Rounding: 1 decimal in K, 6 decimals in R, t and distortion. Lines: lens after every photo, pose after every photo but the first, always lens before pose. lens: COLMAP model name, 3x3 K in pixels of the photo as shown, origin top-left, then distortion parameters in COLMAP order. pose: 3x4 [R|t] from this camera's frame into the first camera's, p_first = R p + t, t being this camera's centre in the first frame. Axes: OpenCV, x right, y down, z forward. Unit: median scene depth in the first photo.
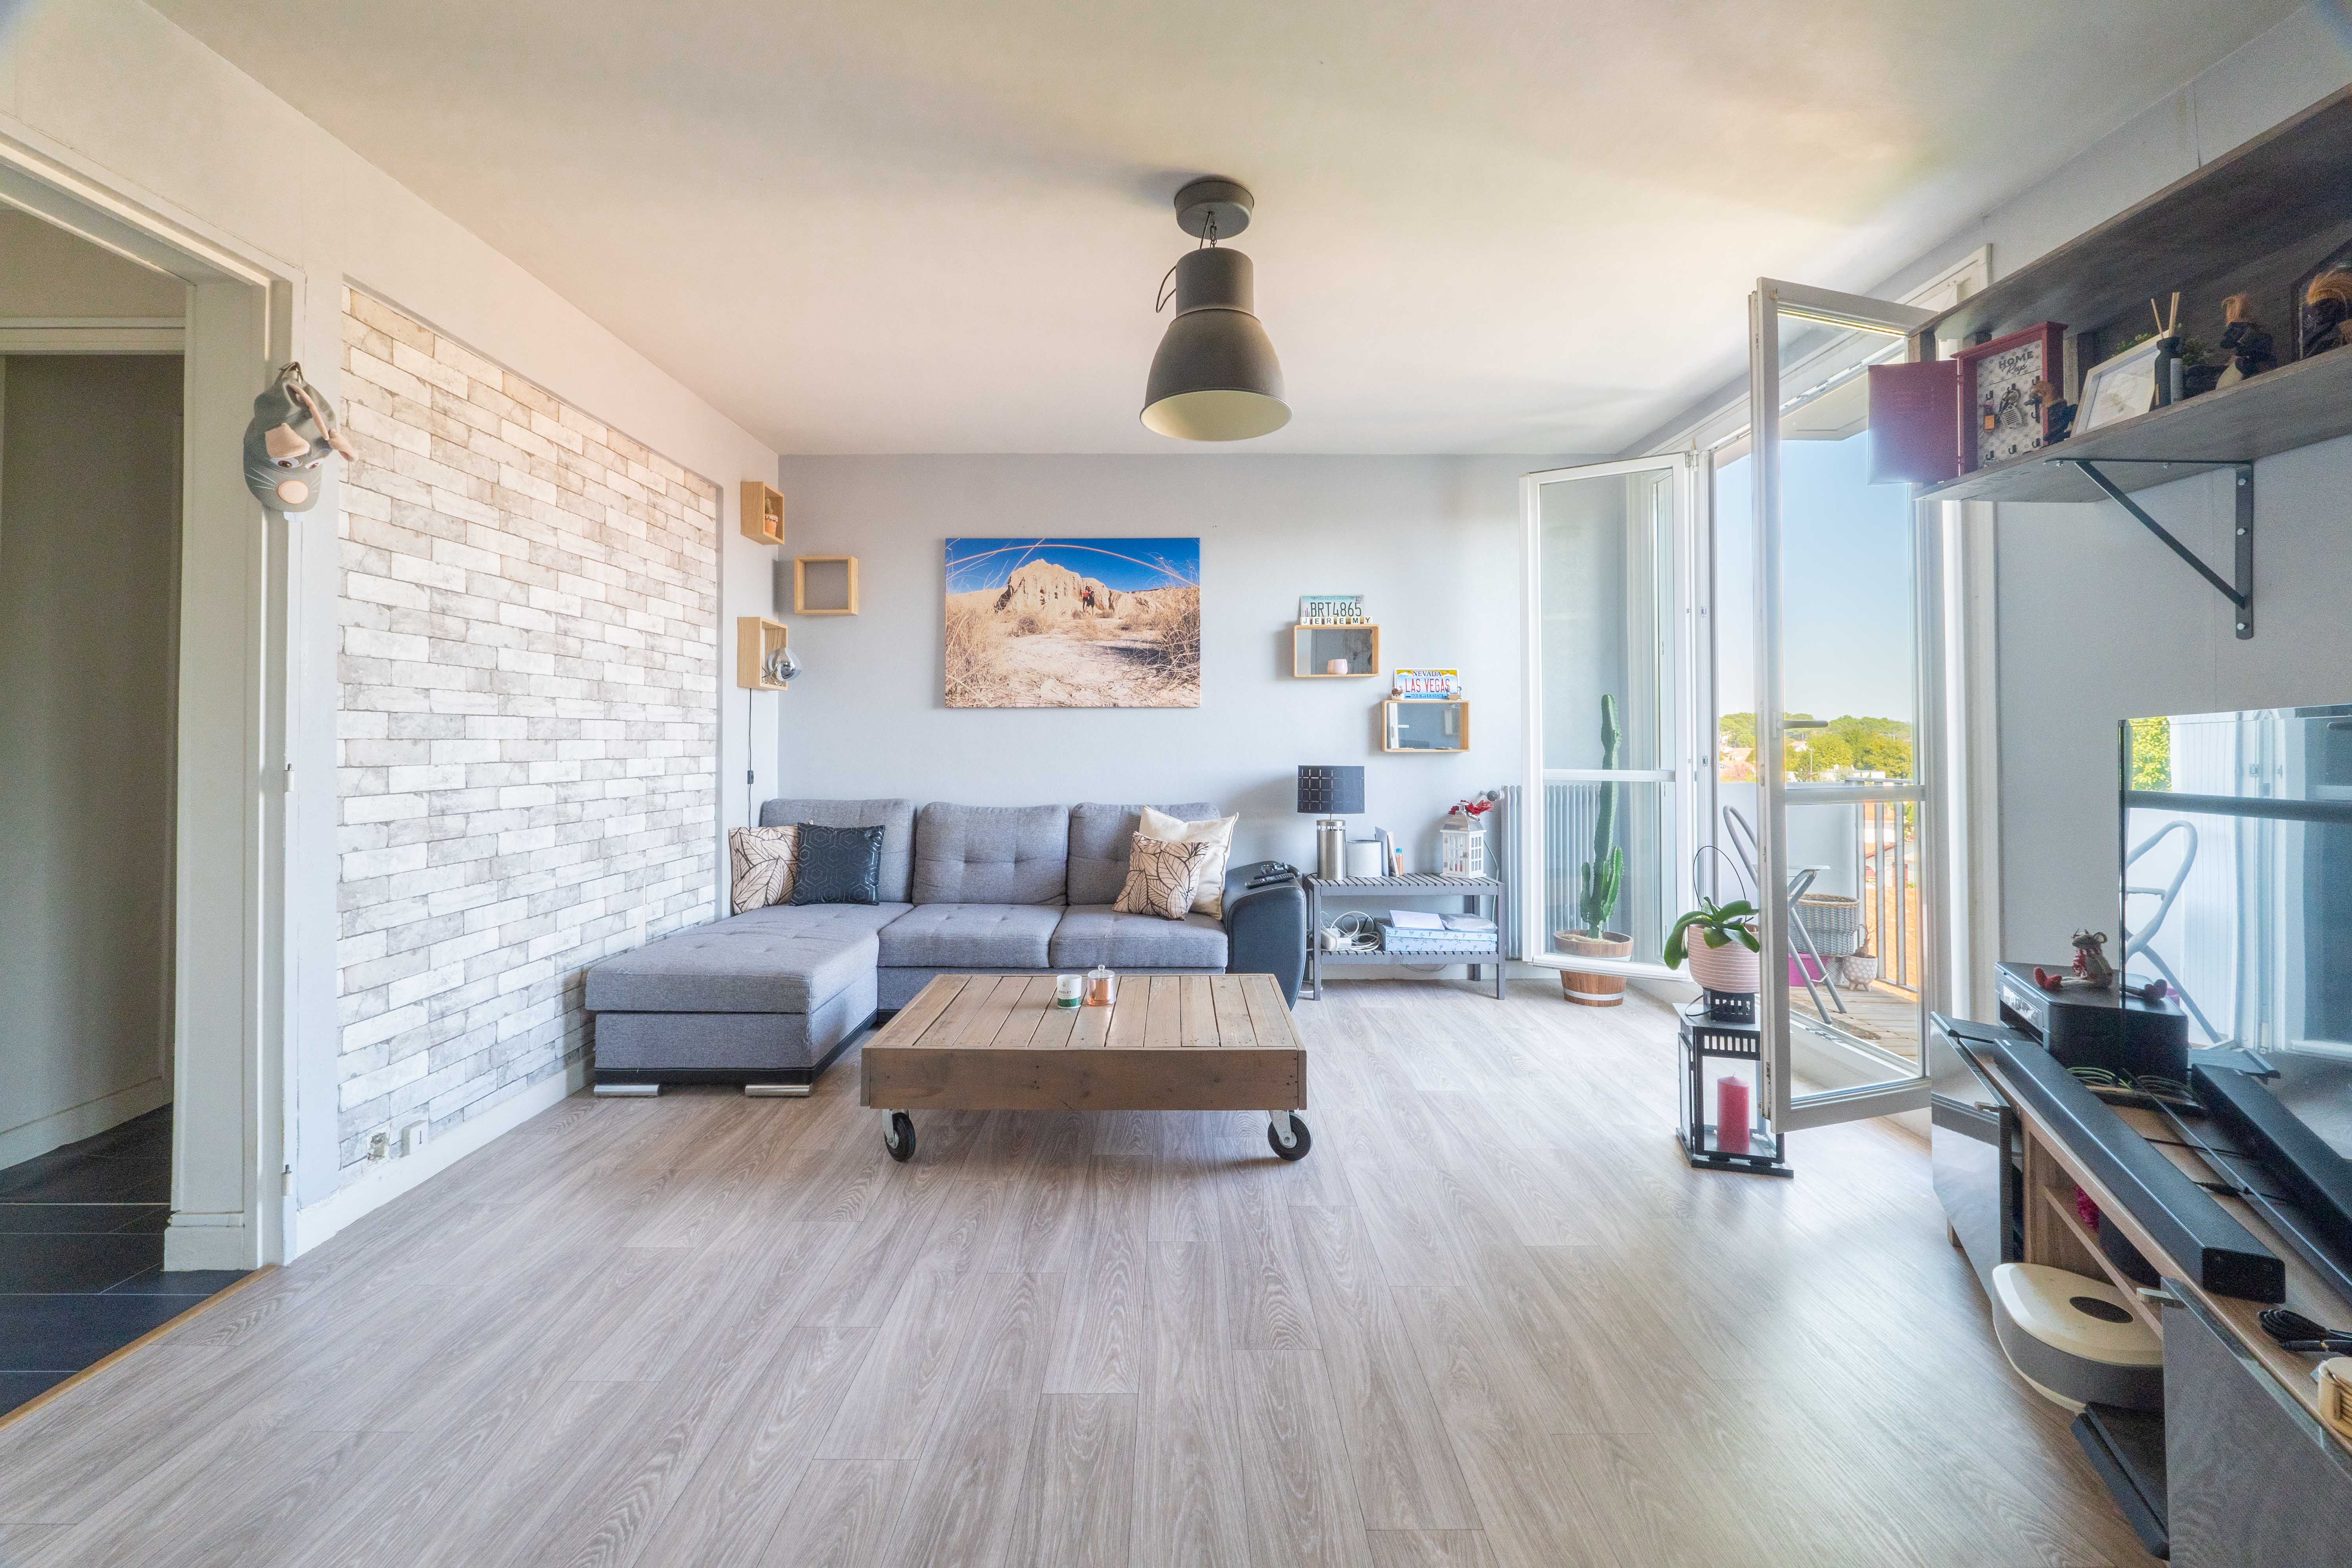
lens RADIAL K [[1004.9, 0, 1172.1], [0, 1004.9, 727.5], [0, 0, 1]] dist [-0.002183, 0.000169]
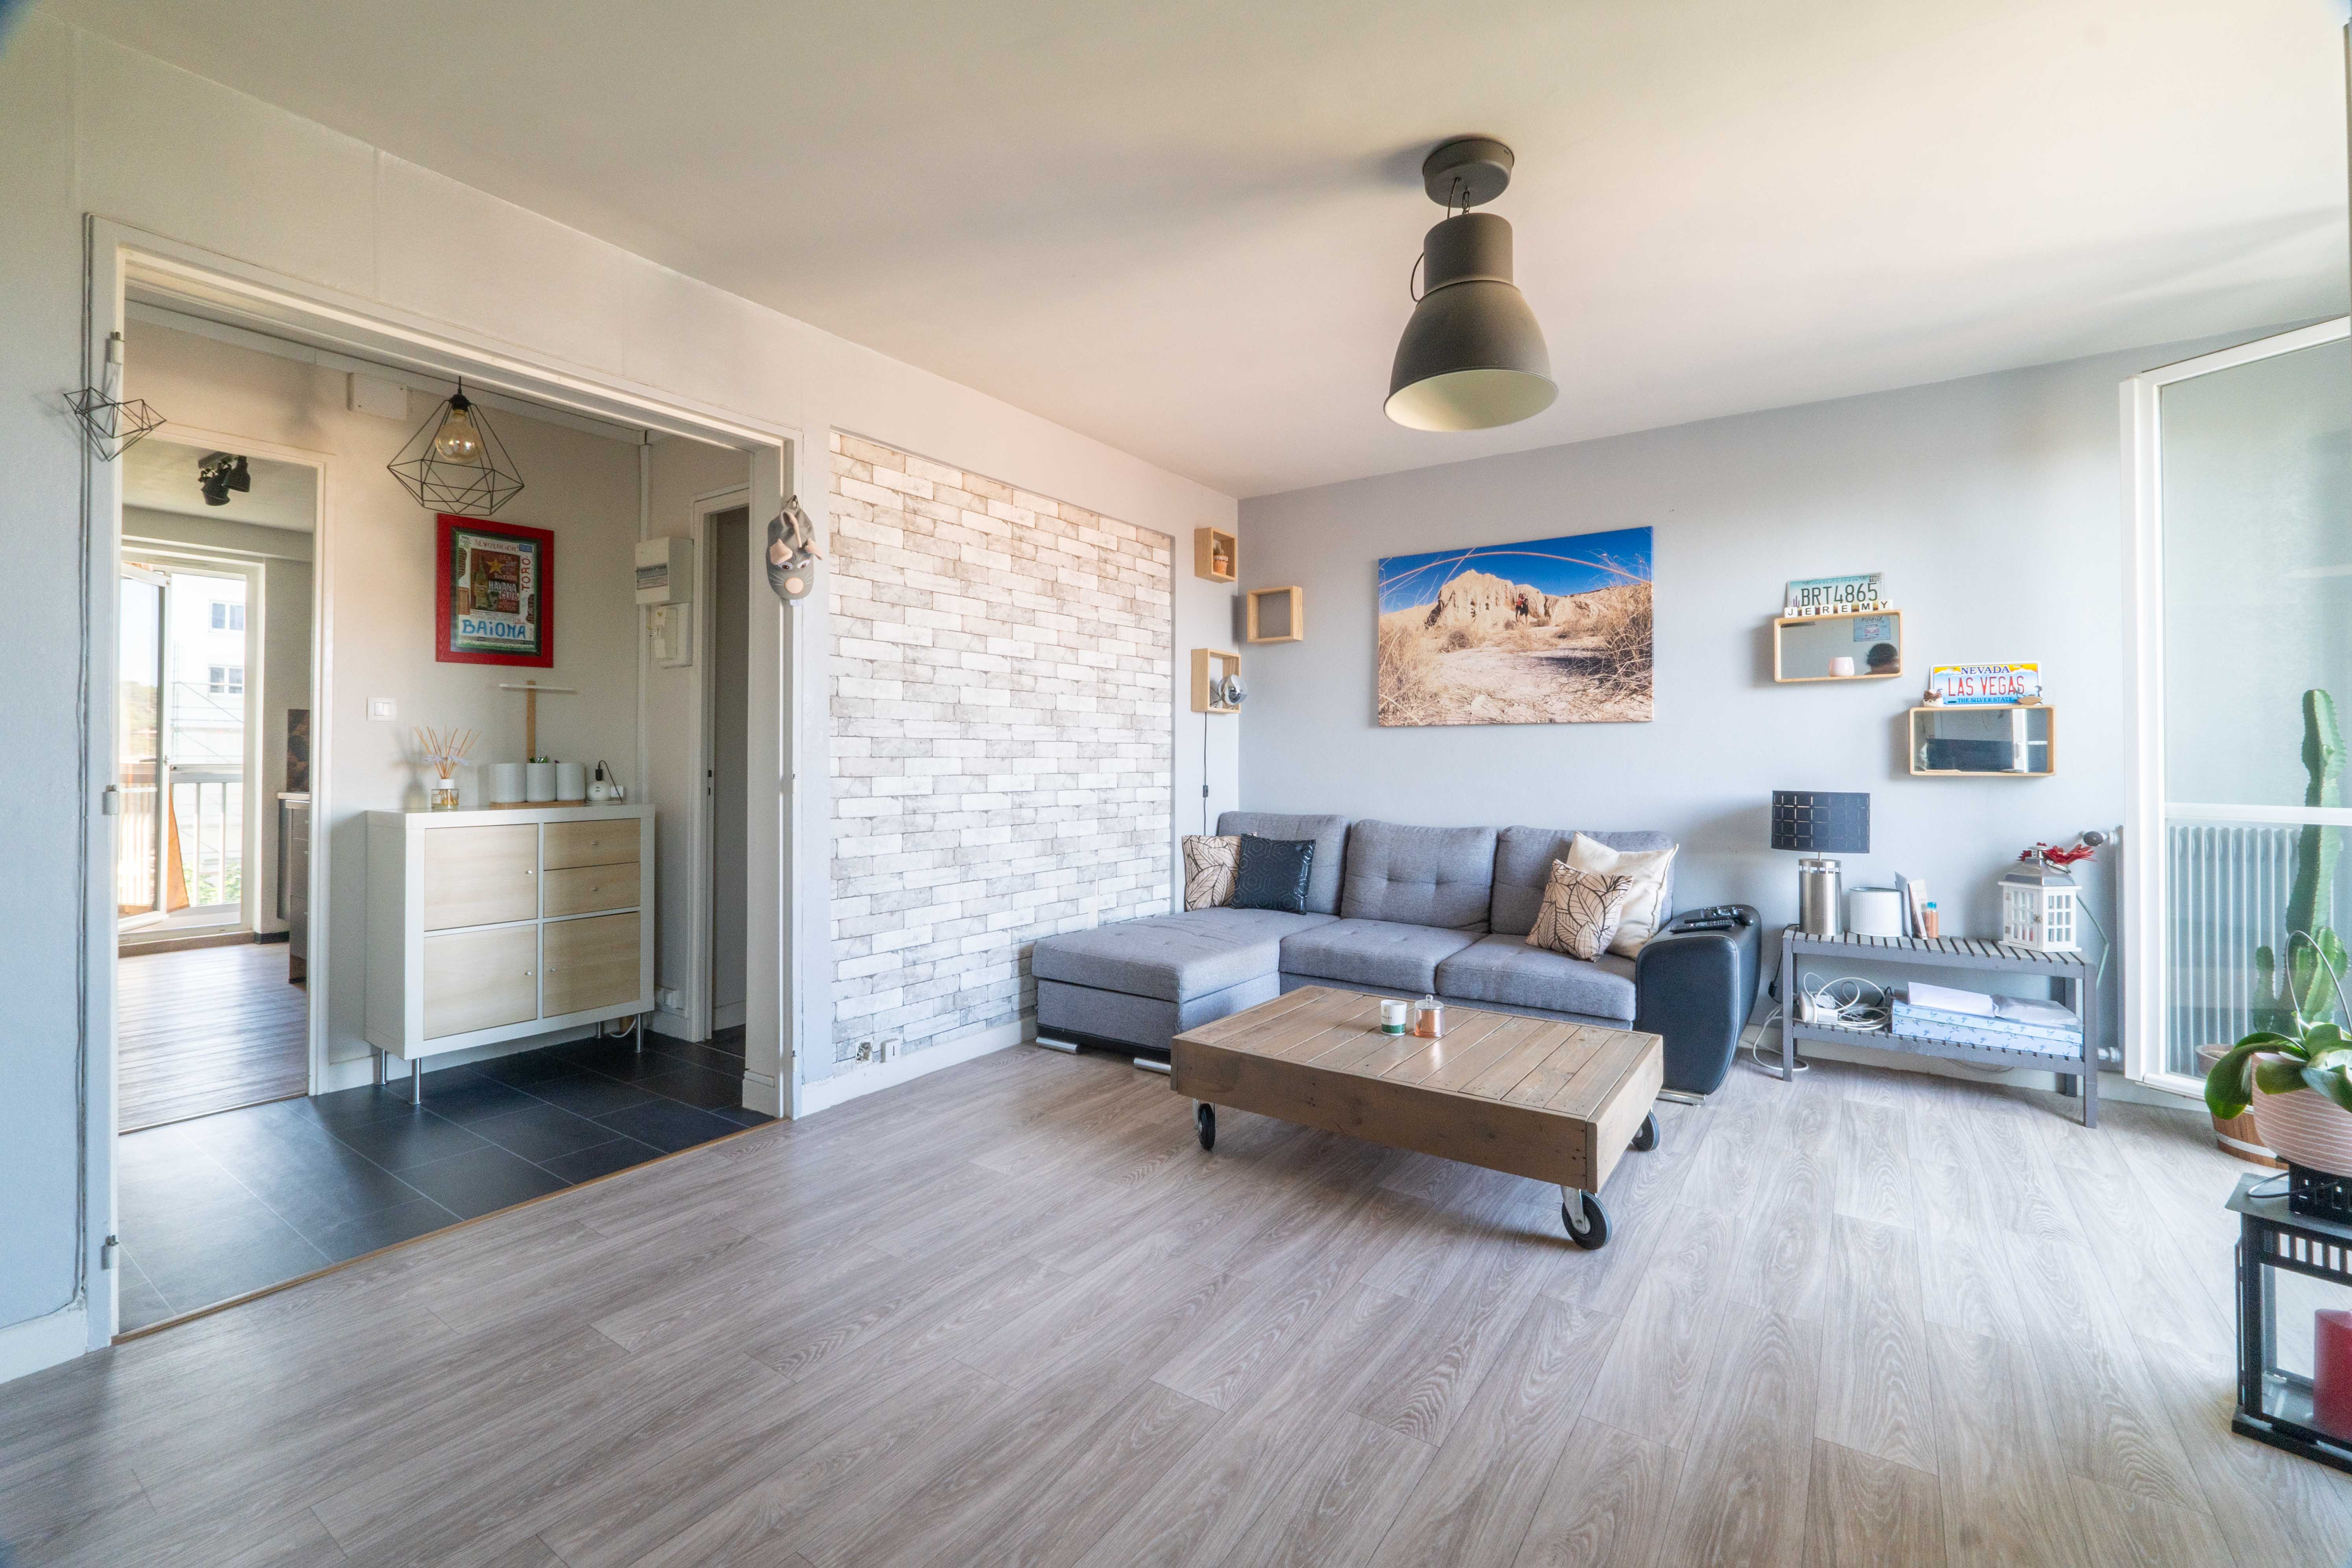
lens RADIAL K [[997.9, 0, 1181.2], [0, 997.9, 752.0], [0, 0, 1]] dist [-0.003592, 0.000025]
pose [[0.825170, -0.001704, -0.564881, 0.218989], [0.005152, 0.999977, 0.004509, 0.000607], [0.564861, -0.006631, 0.825160, 0.072007]]
